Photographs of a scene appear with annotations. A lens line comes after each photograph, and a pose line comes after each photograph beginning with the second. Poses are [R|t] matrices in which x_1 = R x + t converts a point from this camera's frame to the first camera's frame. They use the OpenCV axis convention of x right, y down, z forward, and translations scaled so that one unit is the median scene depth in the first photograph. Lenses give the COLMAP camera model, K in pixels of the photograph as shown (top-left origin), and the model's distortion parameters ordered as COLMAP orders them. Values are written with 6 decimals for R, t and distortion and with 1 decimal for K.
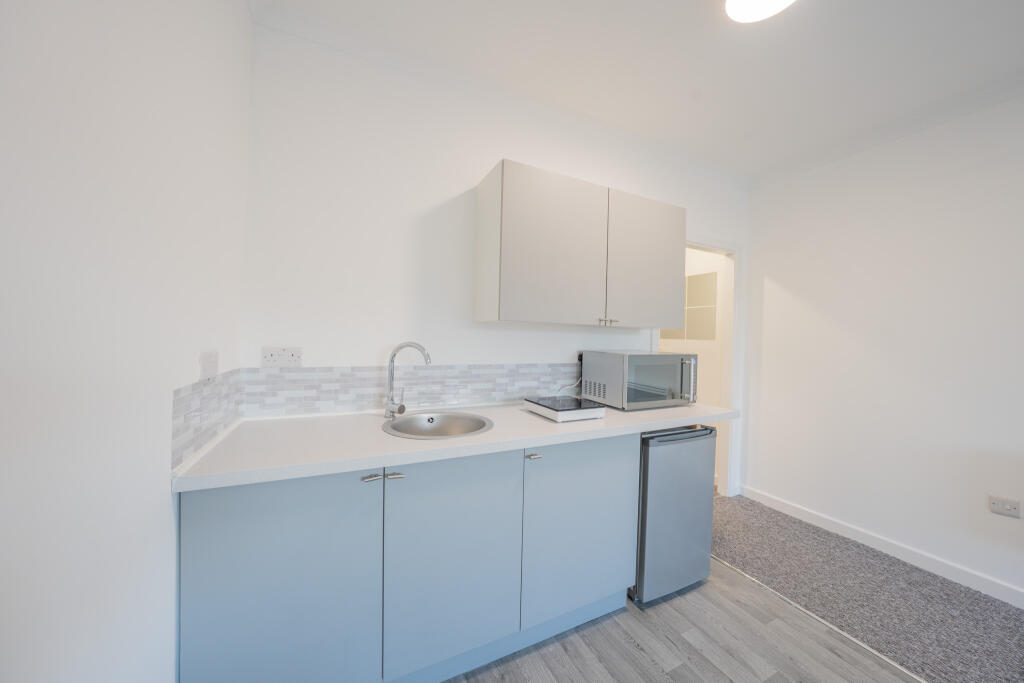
lens RADIAL K [[356.1, 0, 512.0], [0, 356.1, 341.5], [0, 0, 1]] dist [-0.018968, 0.000079]
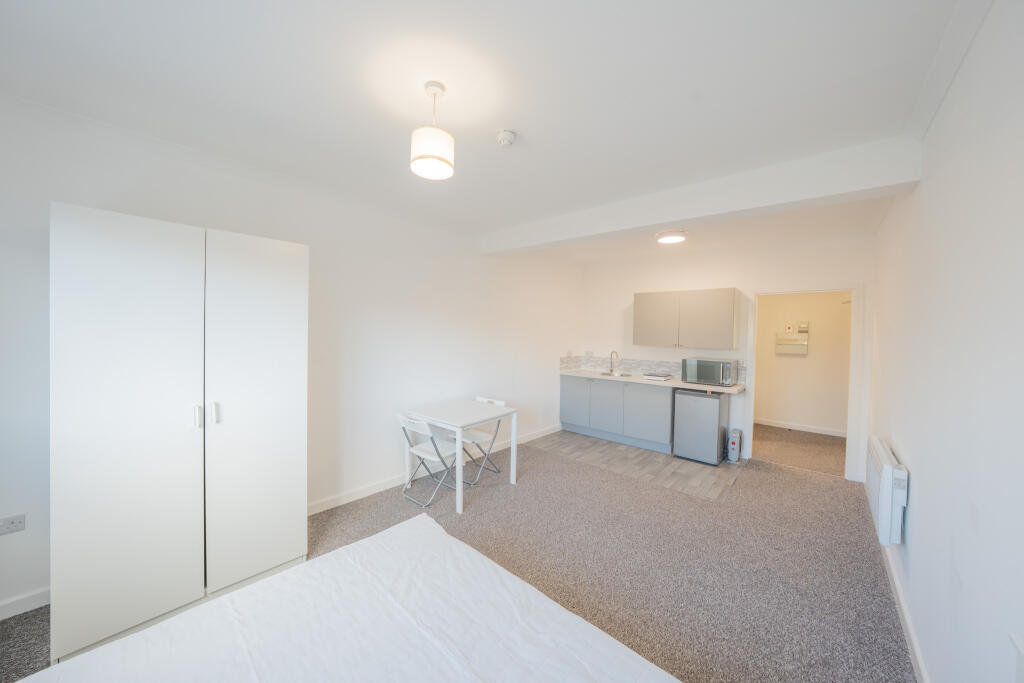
lens RADIAL K [[356.1, 0, 512.0], [0, 356.1, 341.5], [0, 0, 1]] dist [-0.018968, 0.000079]
pose [[0.382647, 0.009035, -0.923851, 2.460000], [-0.021551, 0.999767, 0.000851, -0.069732], [0.923643, 0.019584, 0.382752, -1.190005]]
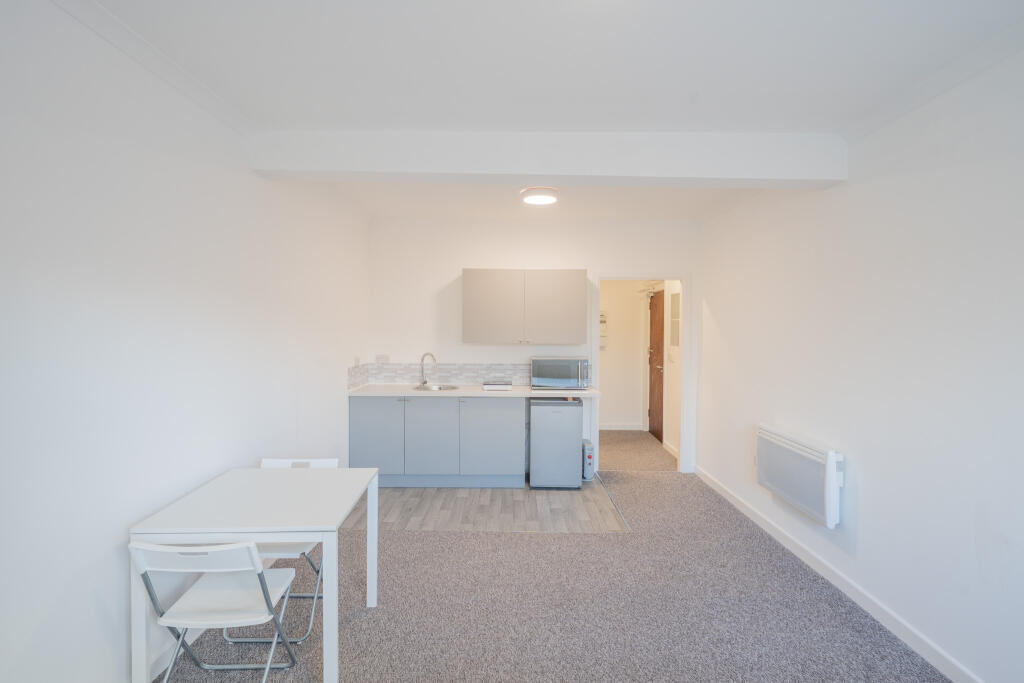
lens RADIAL K [[502.4, 0, 512.0], [0, 502.4, 341.5], [0, 0, 1]] dist [0.000074, -0.000378]
pose [[0.900220, -0.005689, -0.435397, 1.587153], [0.010298, 0.999913, 0.008226, -0.091151], [0.435313, -0.011889, 0.900201, -1.650761]]
